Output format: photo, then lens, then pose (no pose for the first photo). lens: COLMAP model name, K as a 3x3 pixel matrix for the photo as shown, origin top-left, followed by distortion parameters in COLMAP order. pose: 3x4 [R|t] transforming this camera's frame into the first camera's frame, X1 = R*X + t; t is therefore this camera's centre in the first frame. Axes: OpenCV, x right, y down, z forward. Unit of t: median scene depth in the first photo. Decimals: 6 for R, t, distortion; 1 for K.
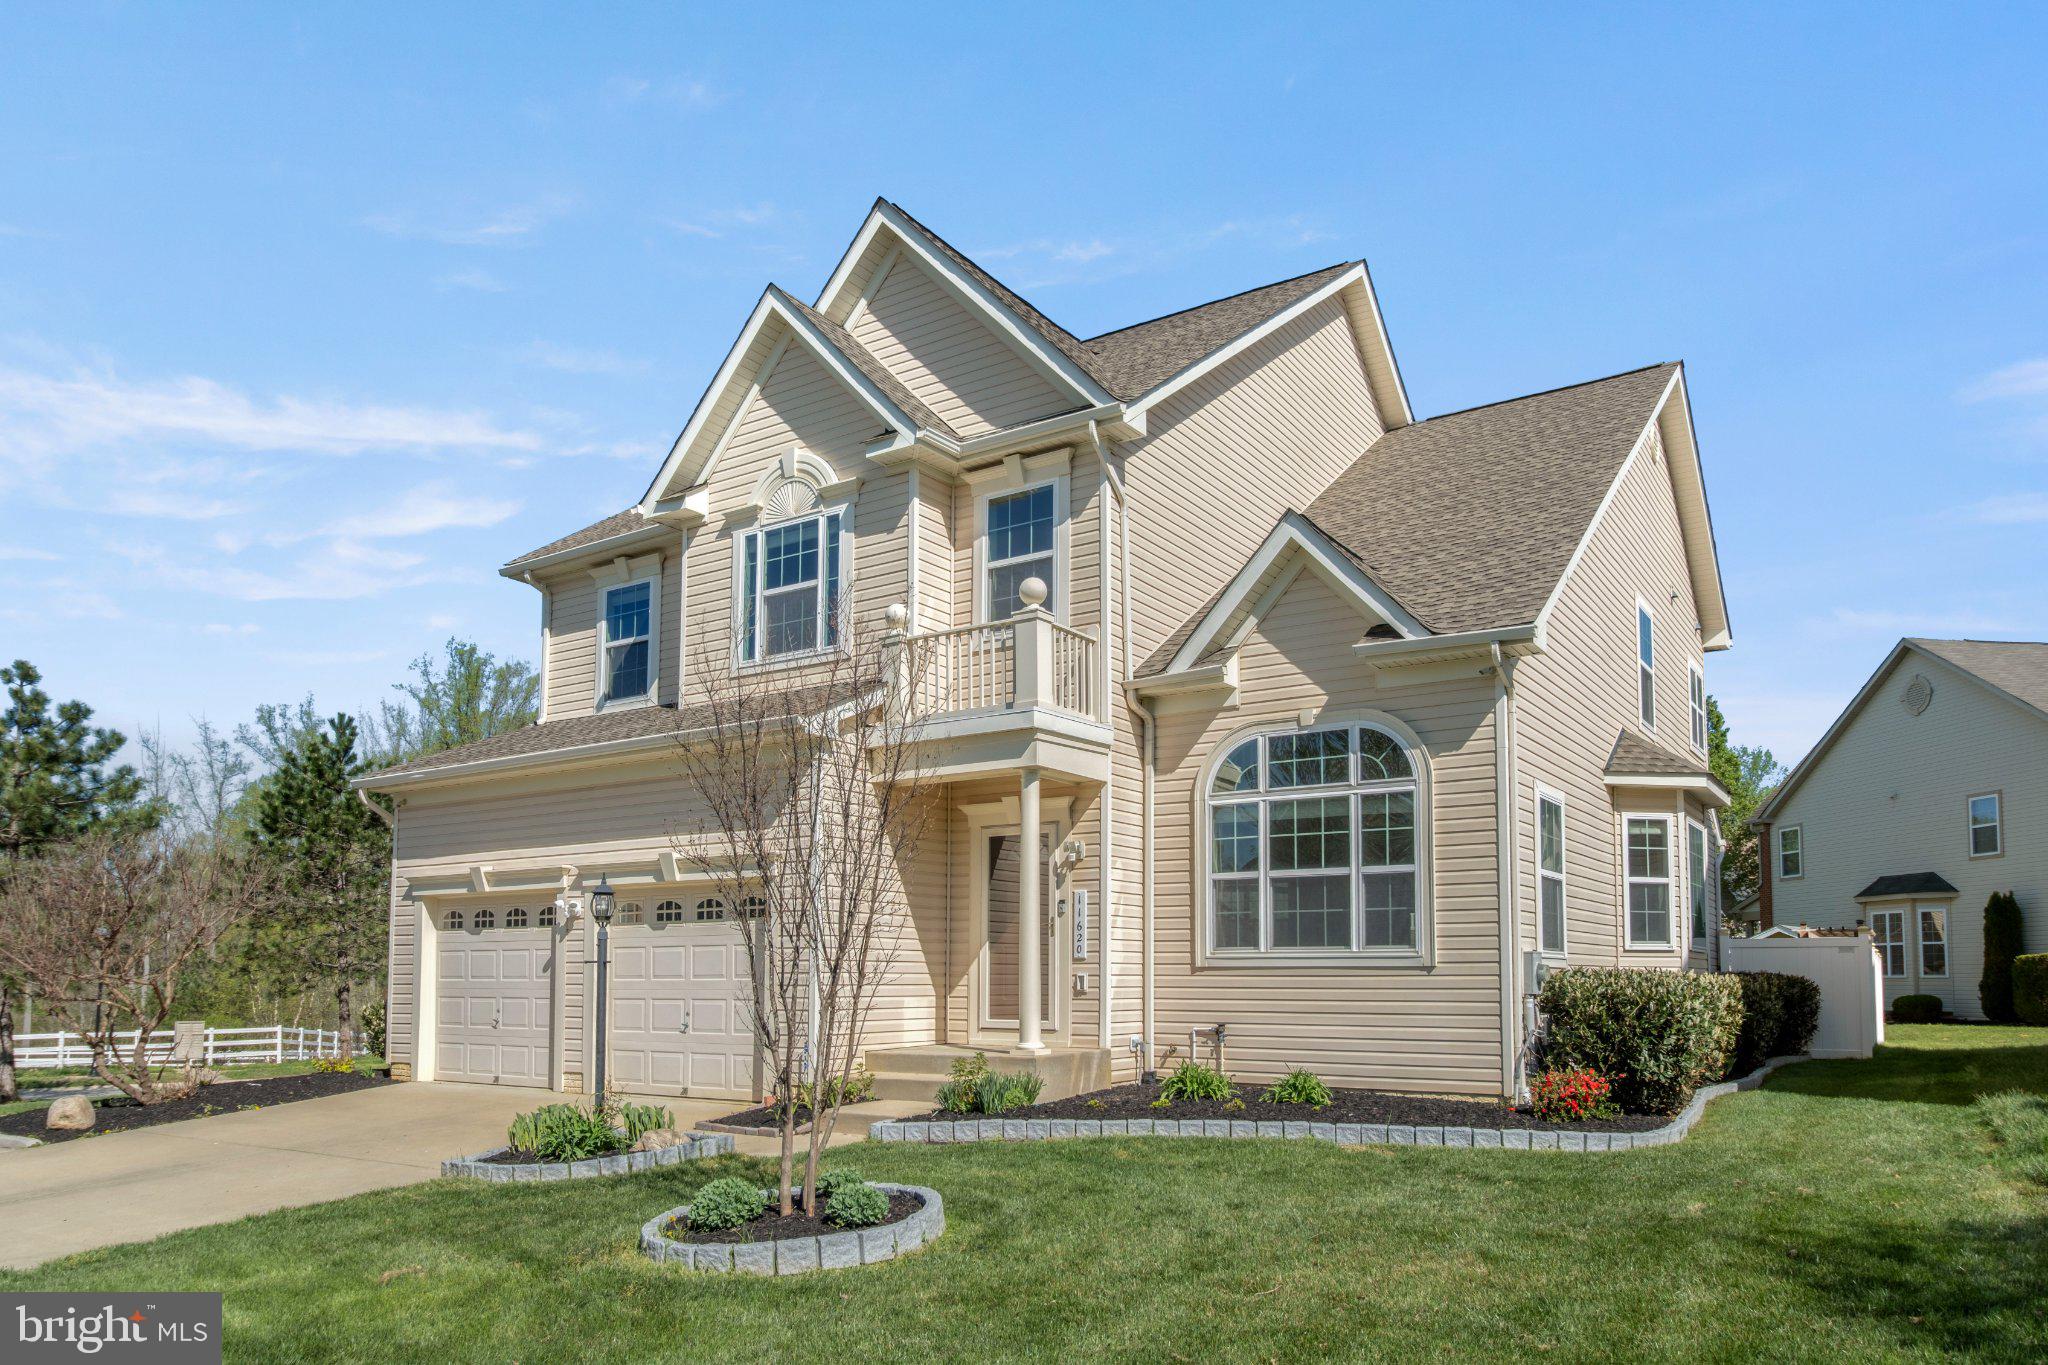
lens RADIAL K [[1378.4, 0, 1030.7], [0, 1378.4, 901.4], [0, 0, 1]] dist [0.000079, -0.001671]
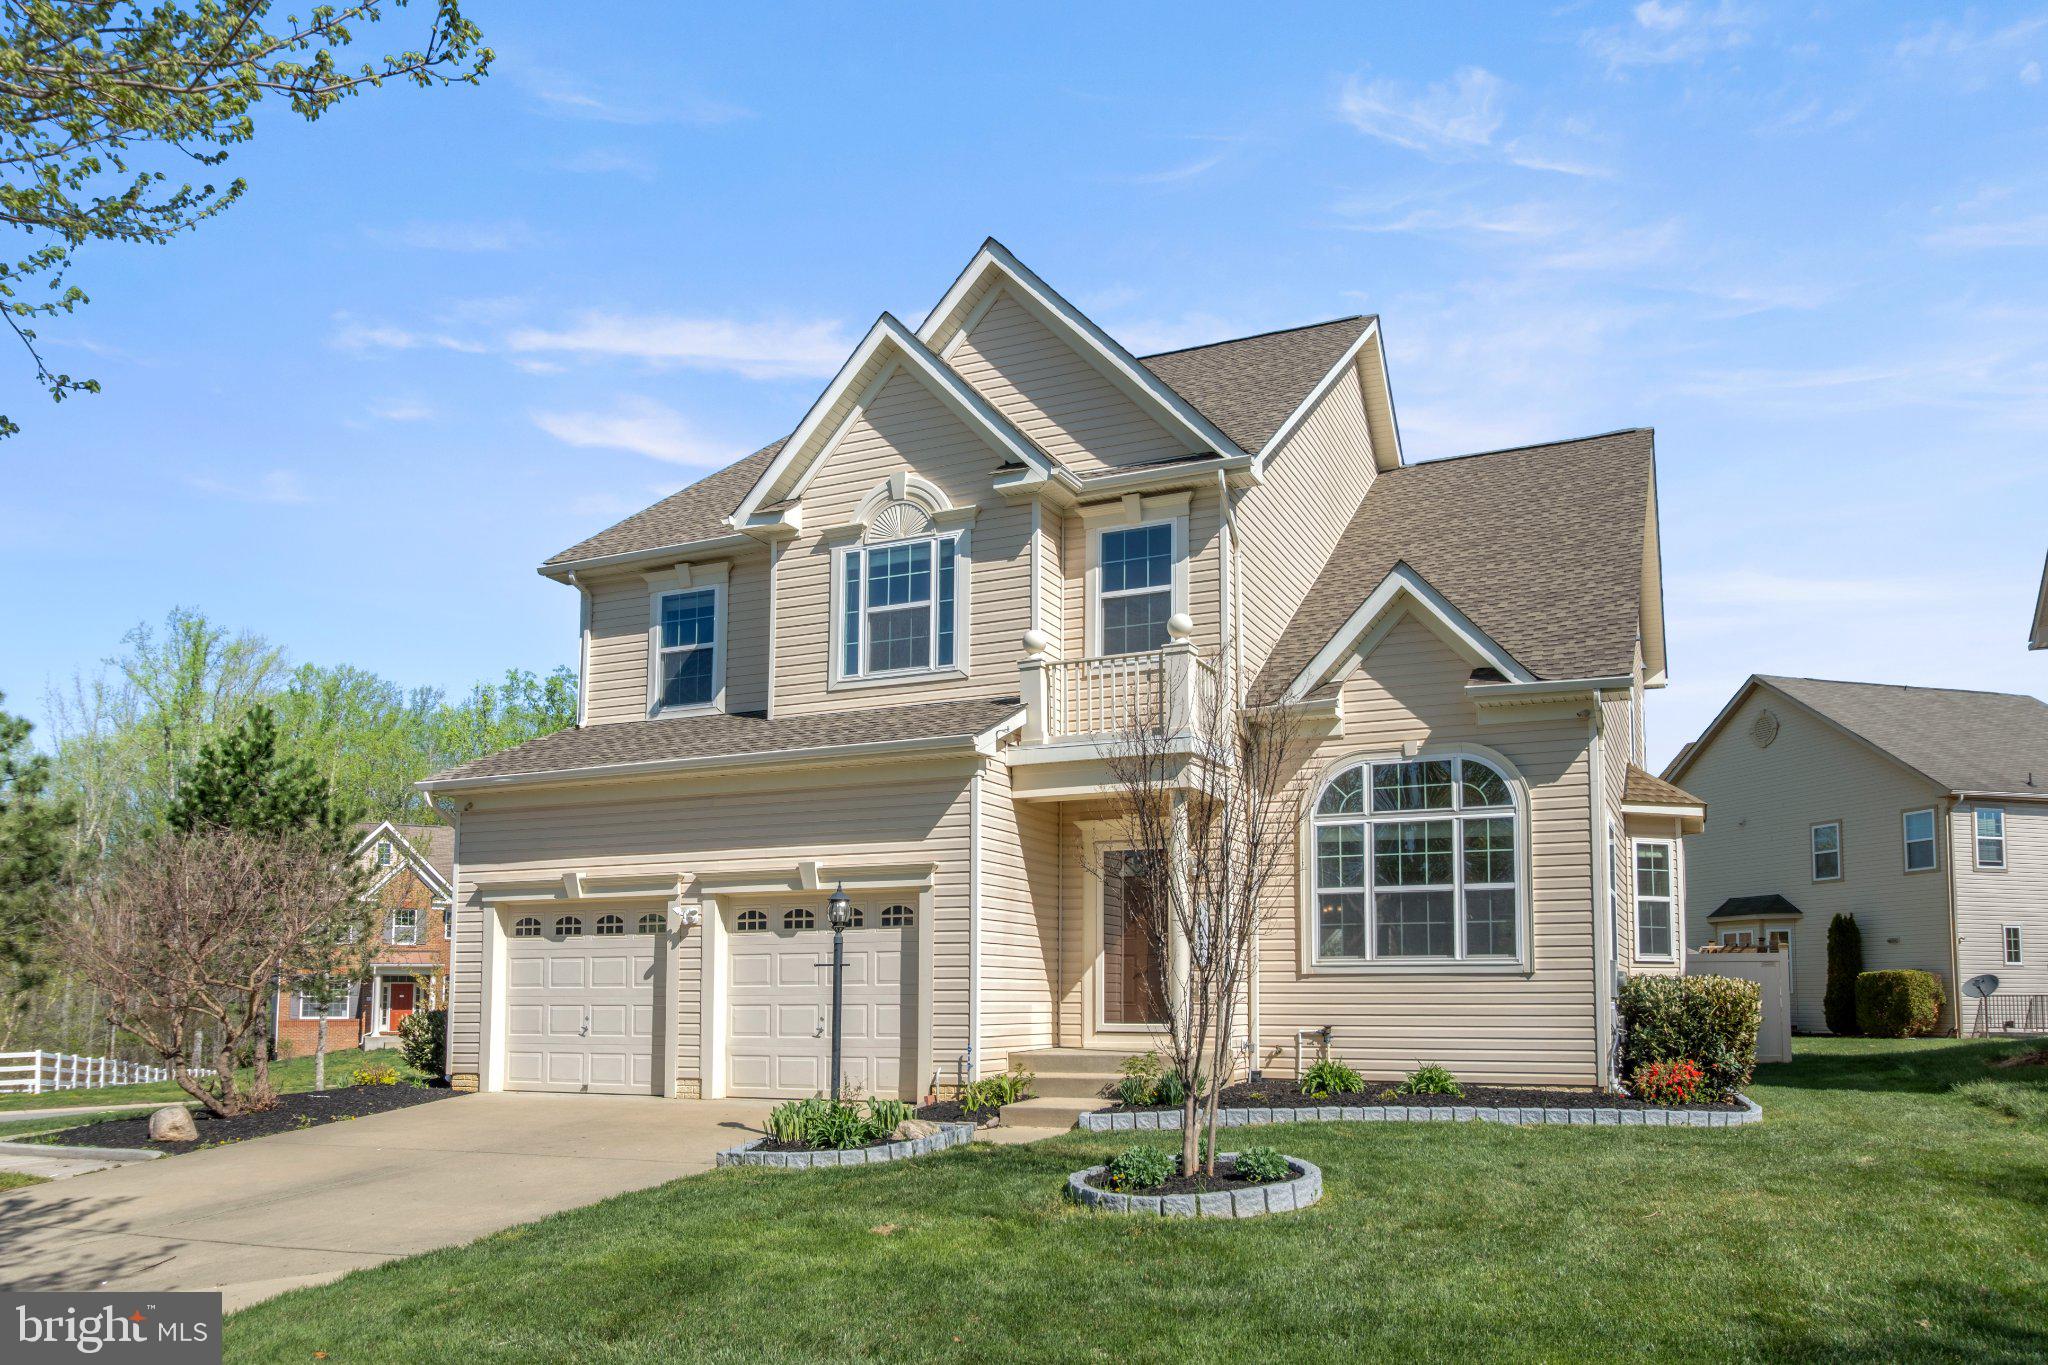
lens RADIAL K [[1499.9, 0, 1015.3], [0, 1499.9, 900.5], [0, 0, 1]] dist [0.006639, 0.000791]
pose [[0.986772, 0.010241, 0.161791, -0.283343], [-0.008373, 0.999890, -0.012223, 0.005636], [-0.161898, 0.010707, 0.986749, -0.126634]]
